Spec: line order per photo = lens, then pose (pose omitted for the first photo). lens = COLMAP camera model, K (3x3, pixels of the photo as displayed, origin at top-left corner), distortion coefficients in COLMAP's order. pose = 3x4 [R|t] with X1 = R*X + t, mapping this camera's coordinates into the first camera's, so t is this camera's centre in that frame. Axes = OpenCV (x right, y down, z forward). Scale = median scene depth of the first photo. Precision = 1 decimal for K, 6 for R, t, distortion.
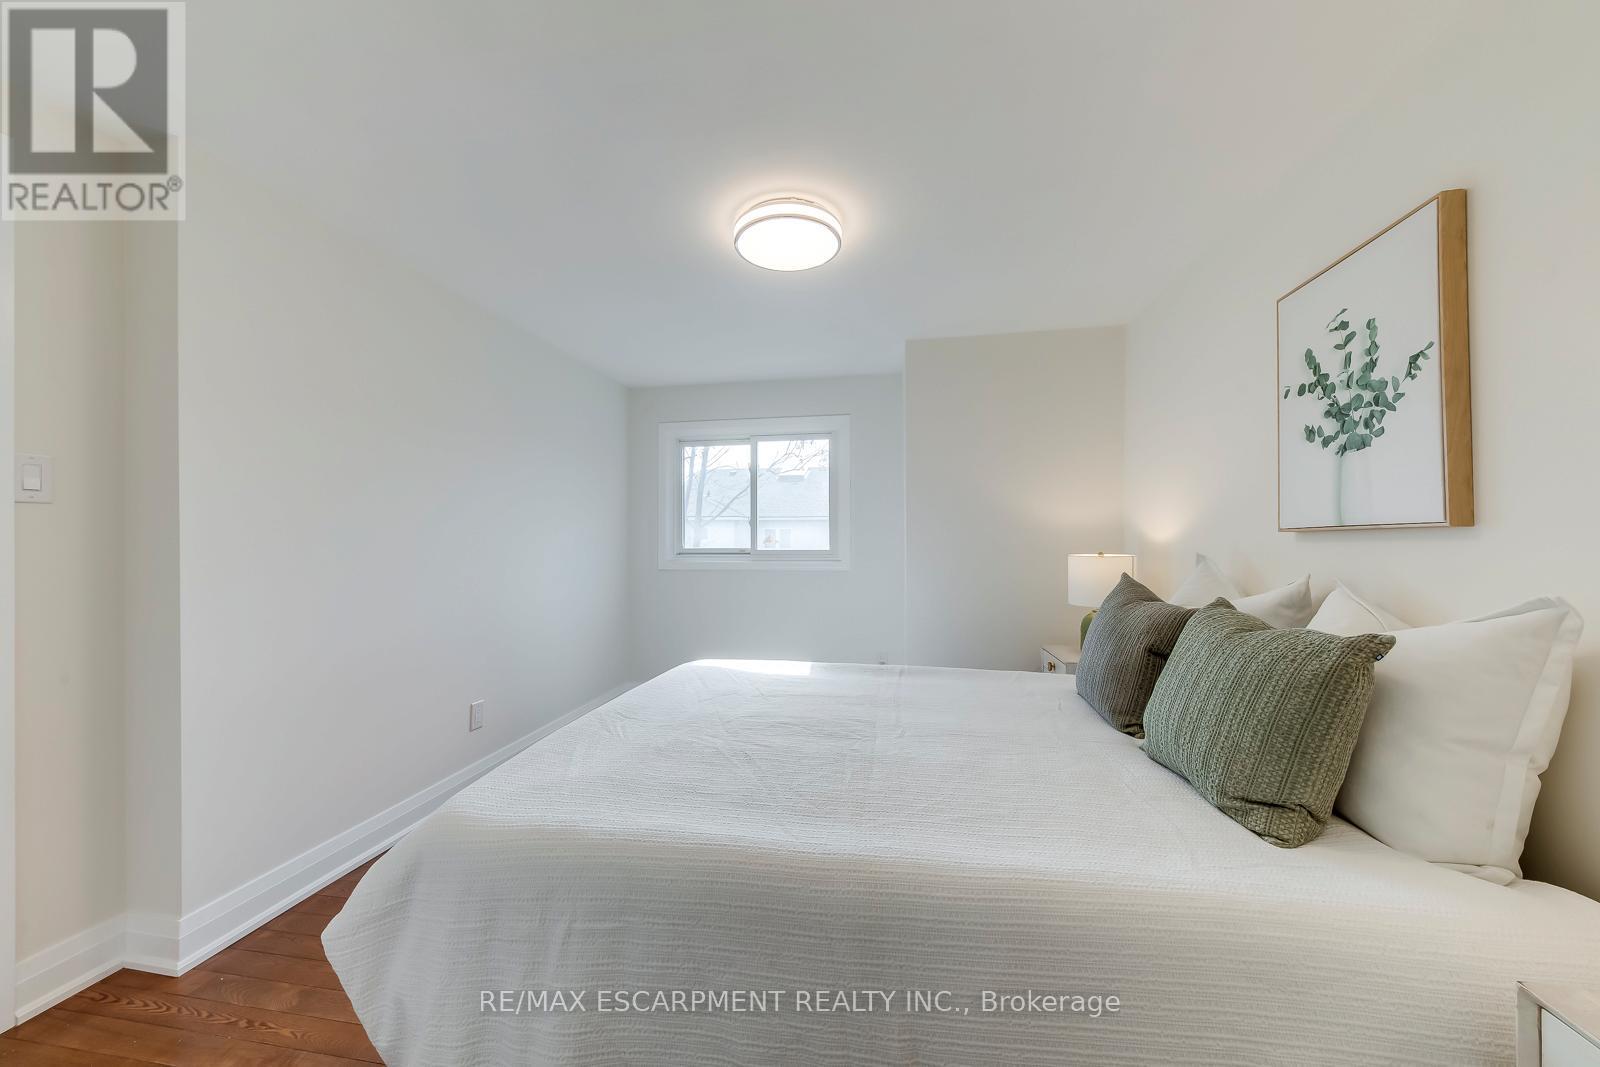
lens RADIAL K [[594.3, 0, 794.0], [0, 594.3, 537.5], [0, 0, 1]] dist [0.018653, -0.007424]
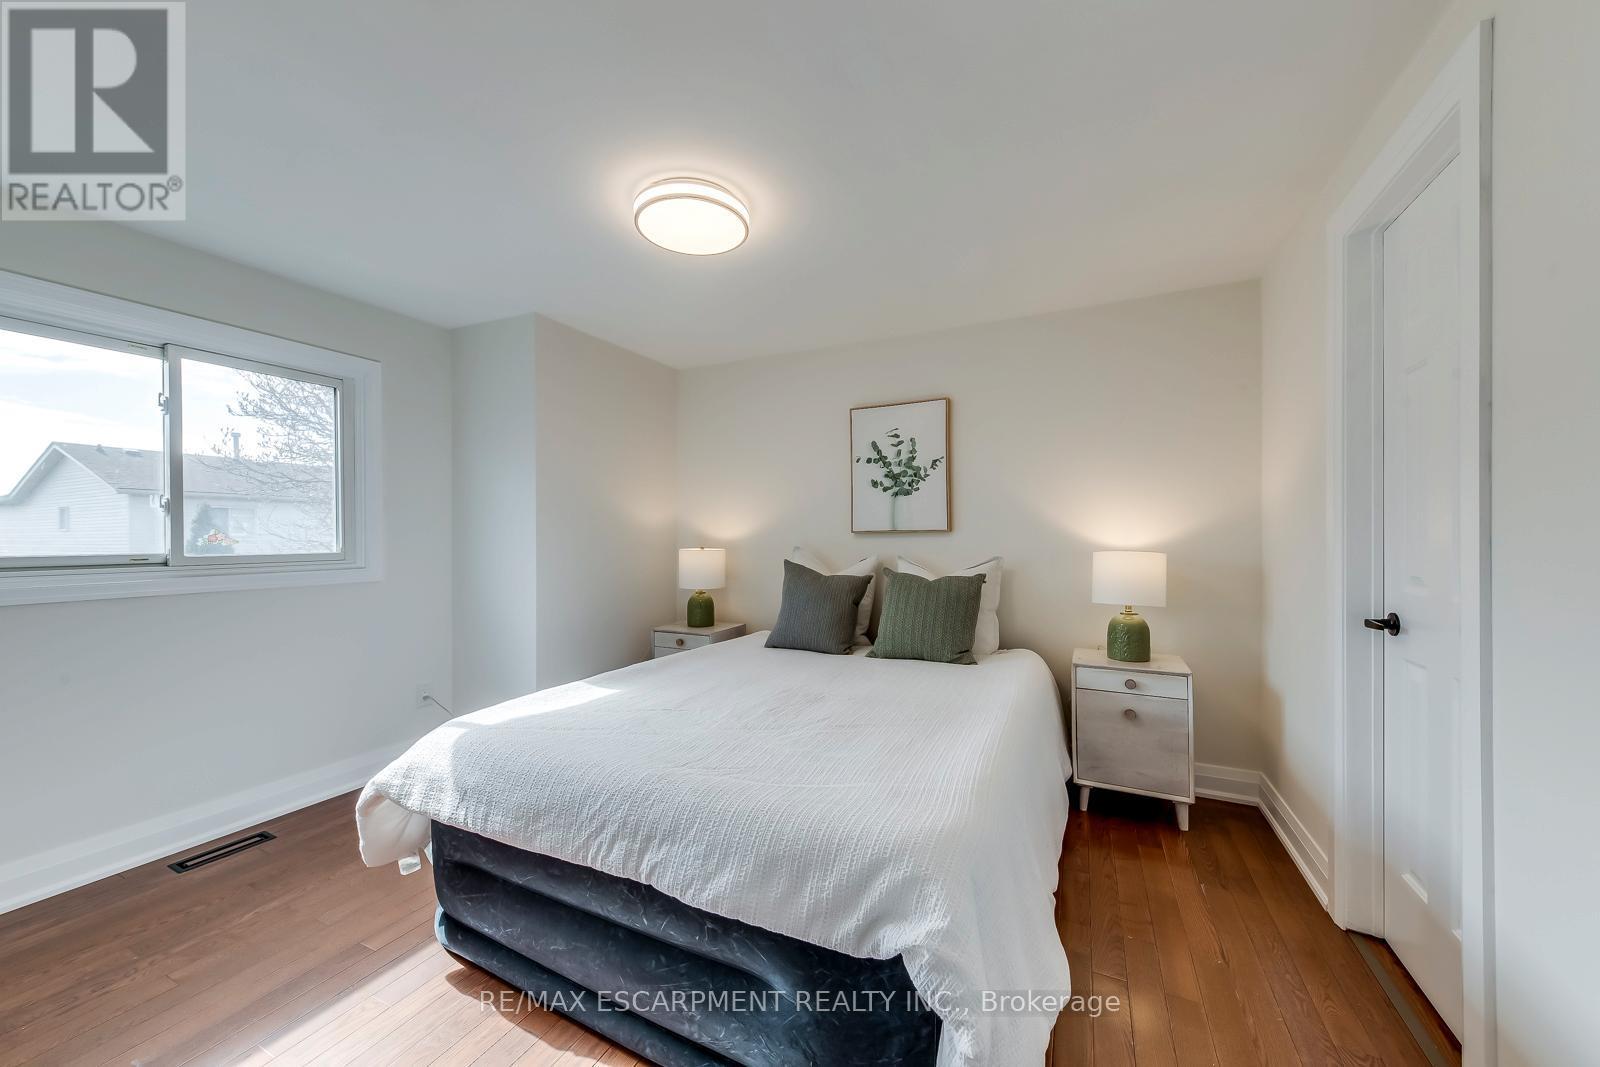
lens RADIAL K [[594.3, 0, 794.0], [0, 594.3, 537.5], [0, 0, 1]] dist [0.018653, -0.007424]
pose [[0.238087, -0.001071, 0.971243, -1.210169], [-0.004931, 0.999985, 0.002311, 0.002751], [-0.971231, -0.005340, 0.238079, 0.848108]]
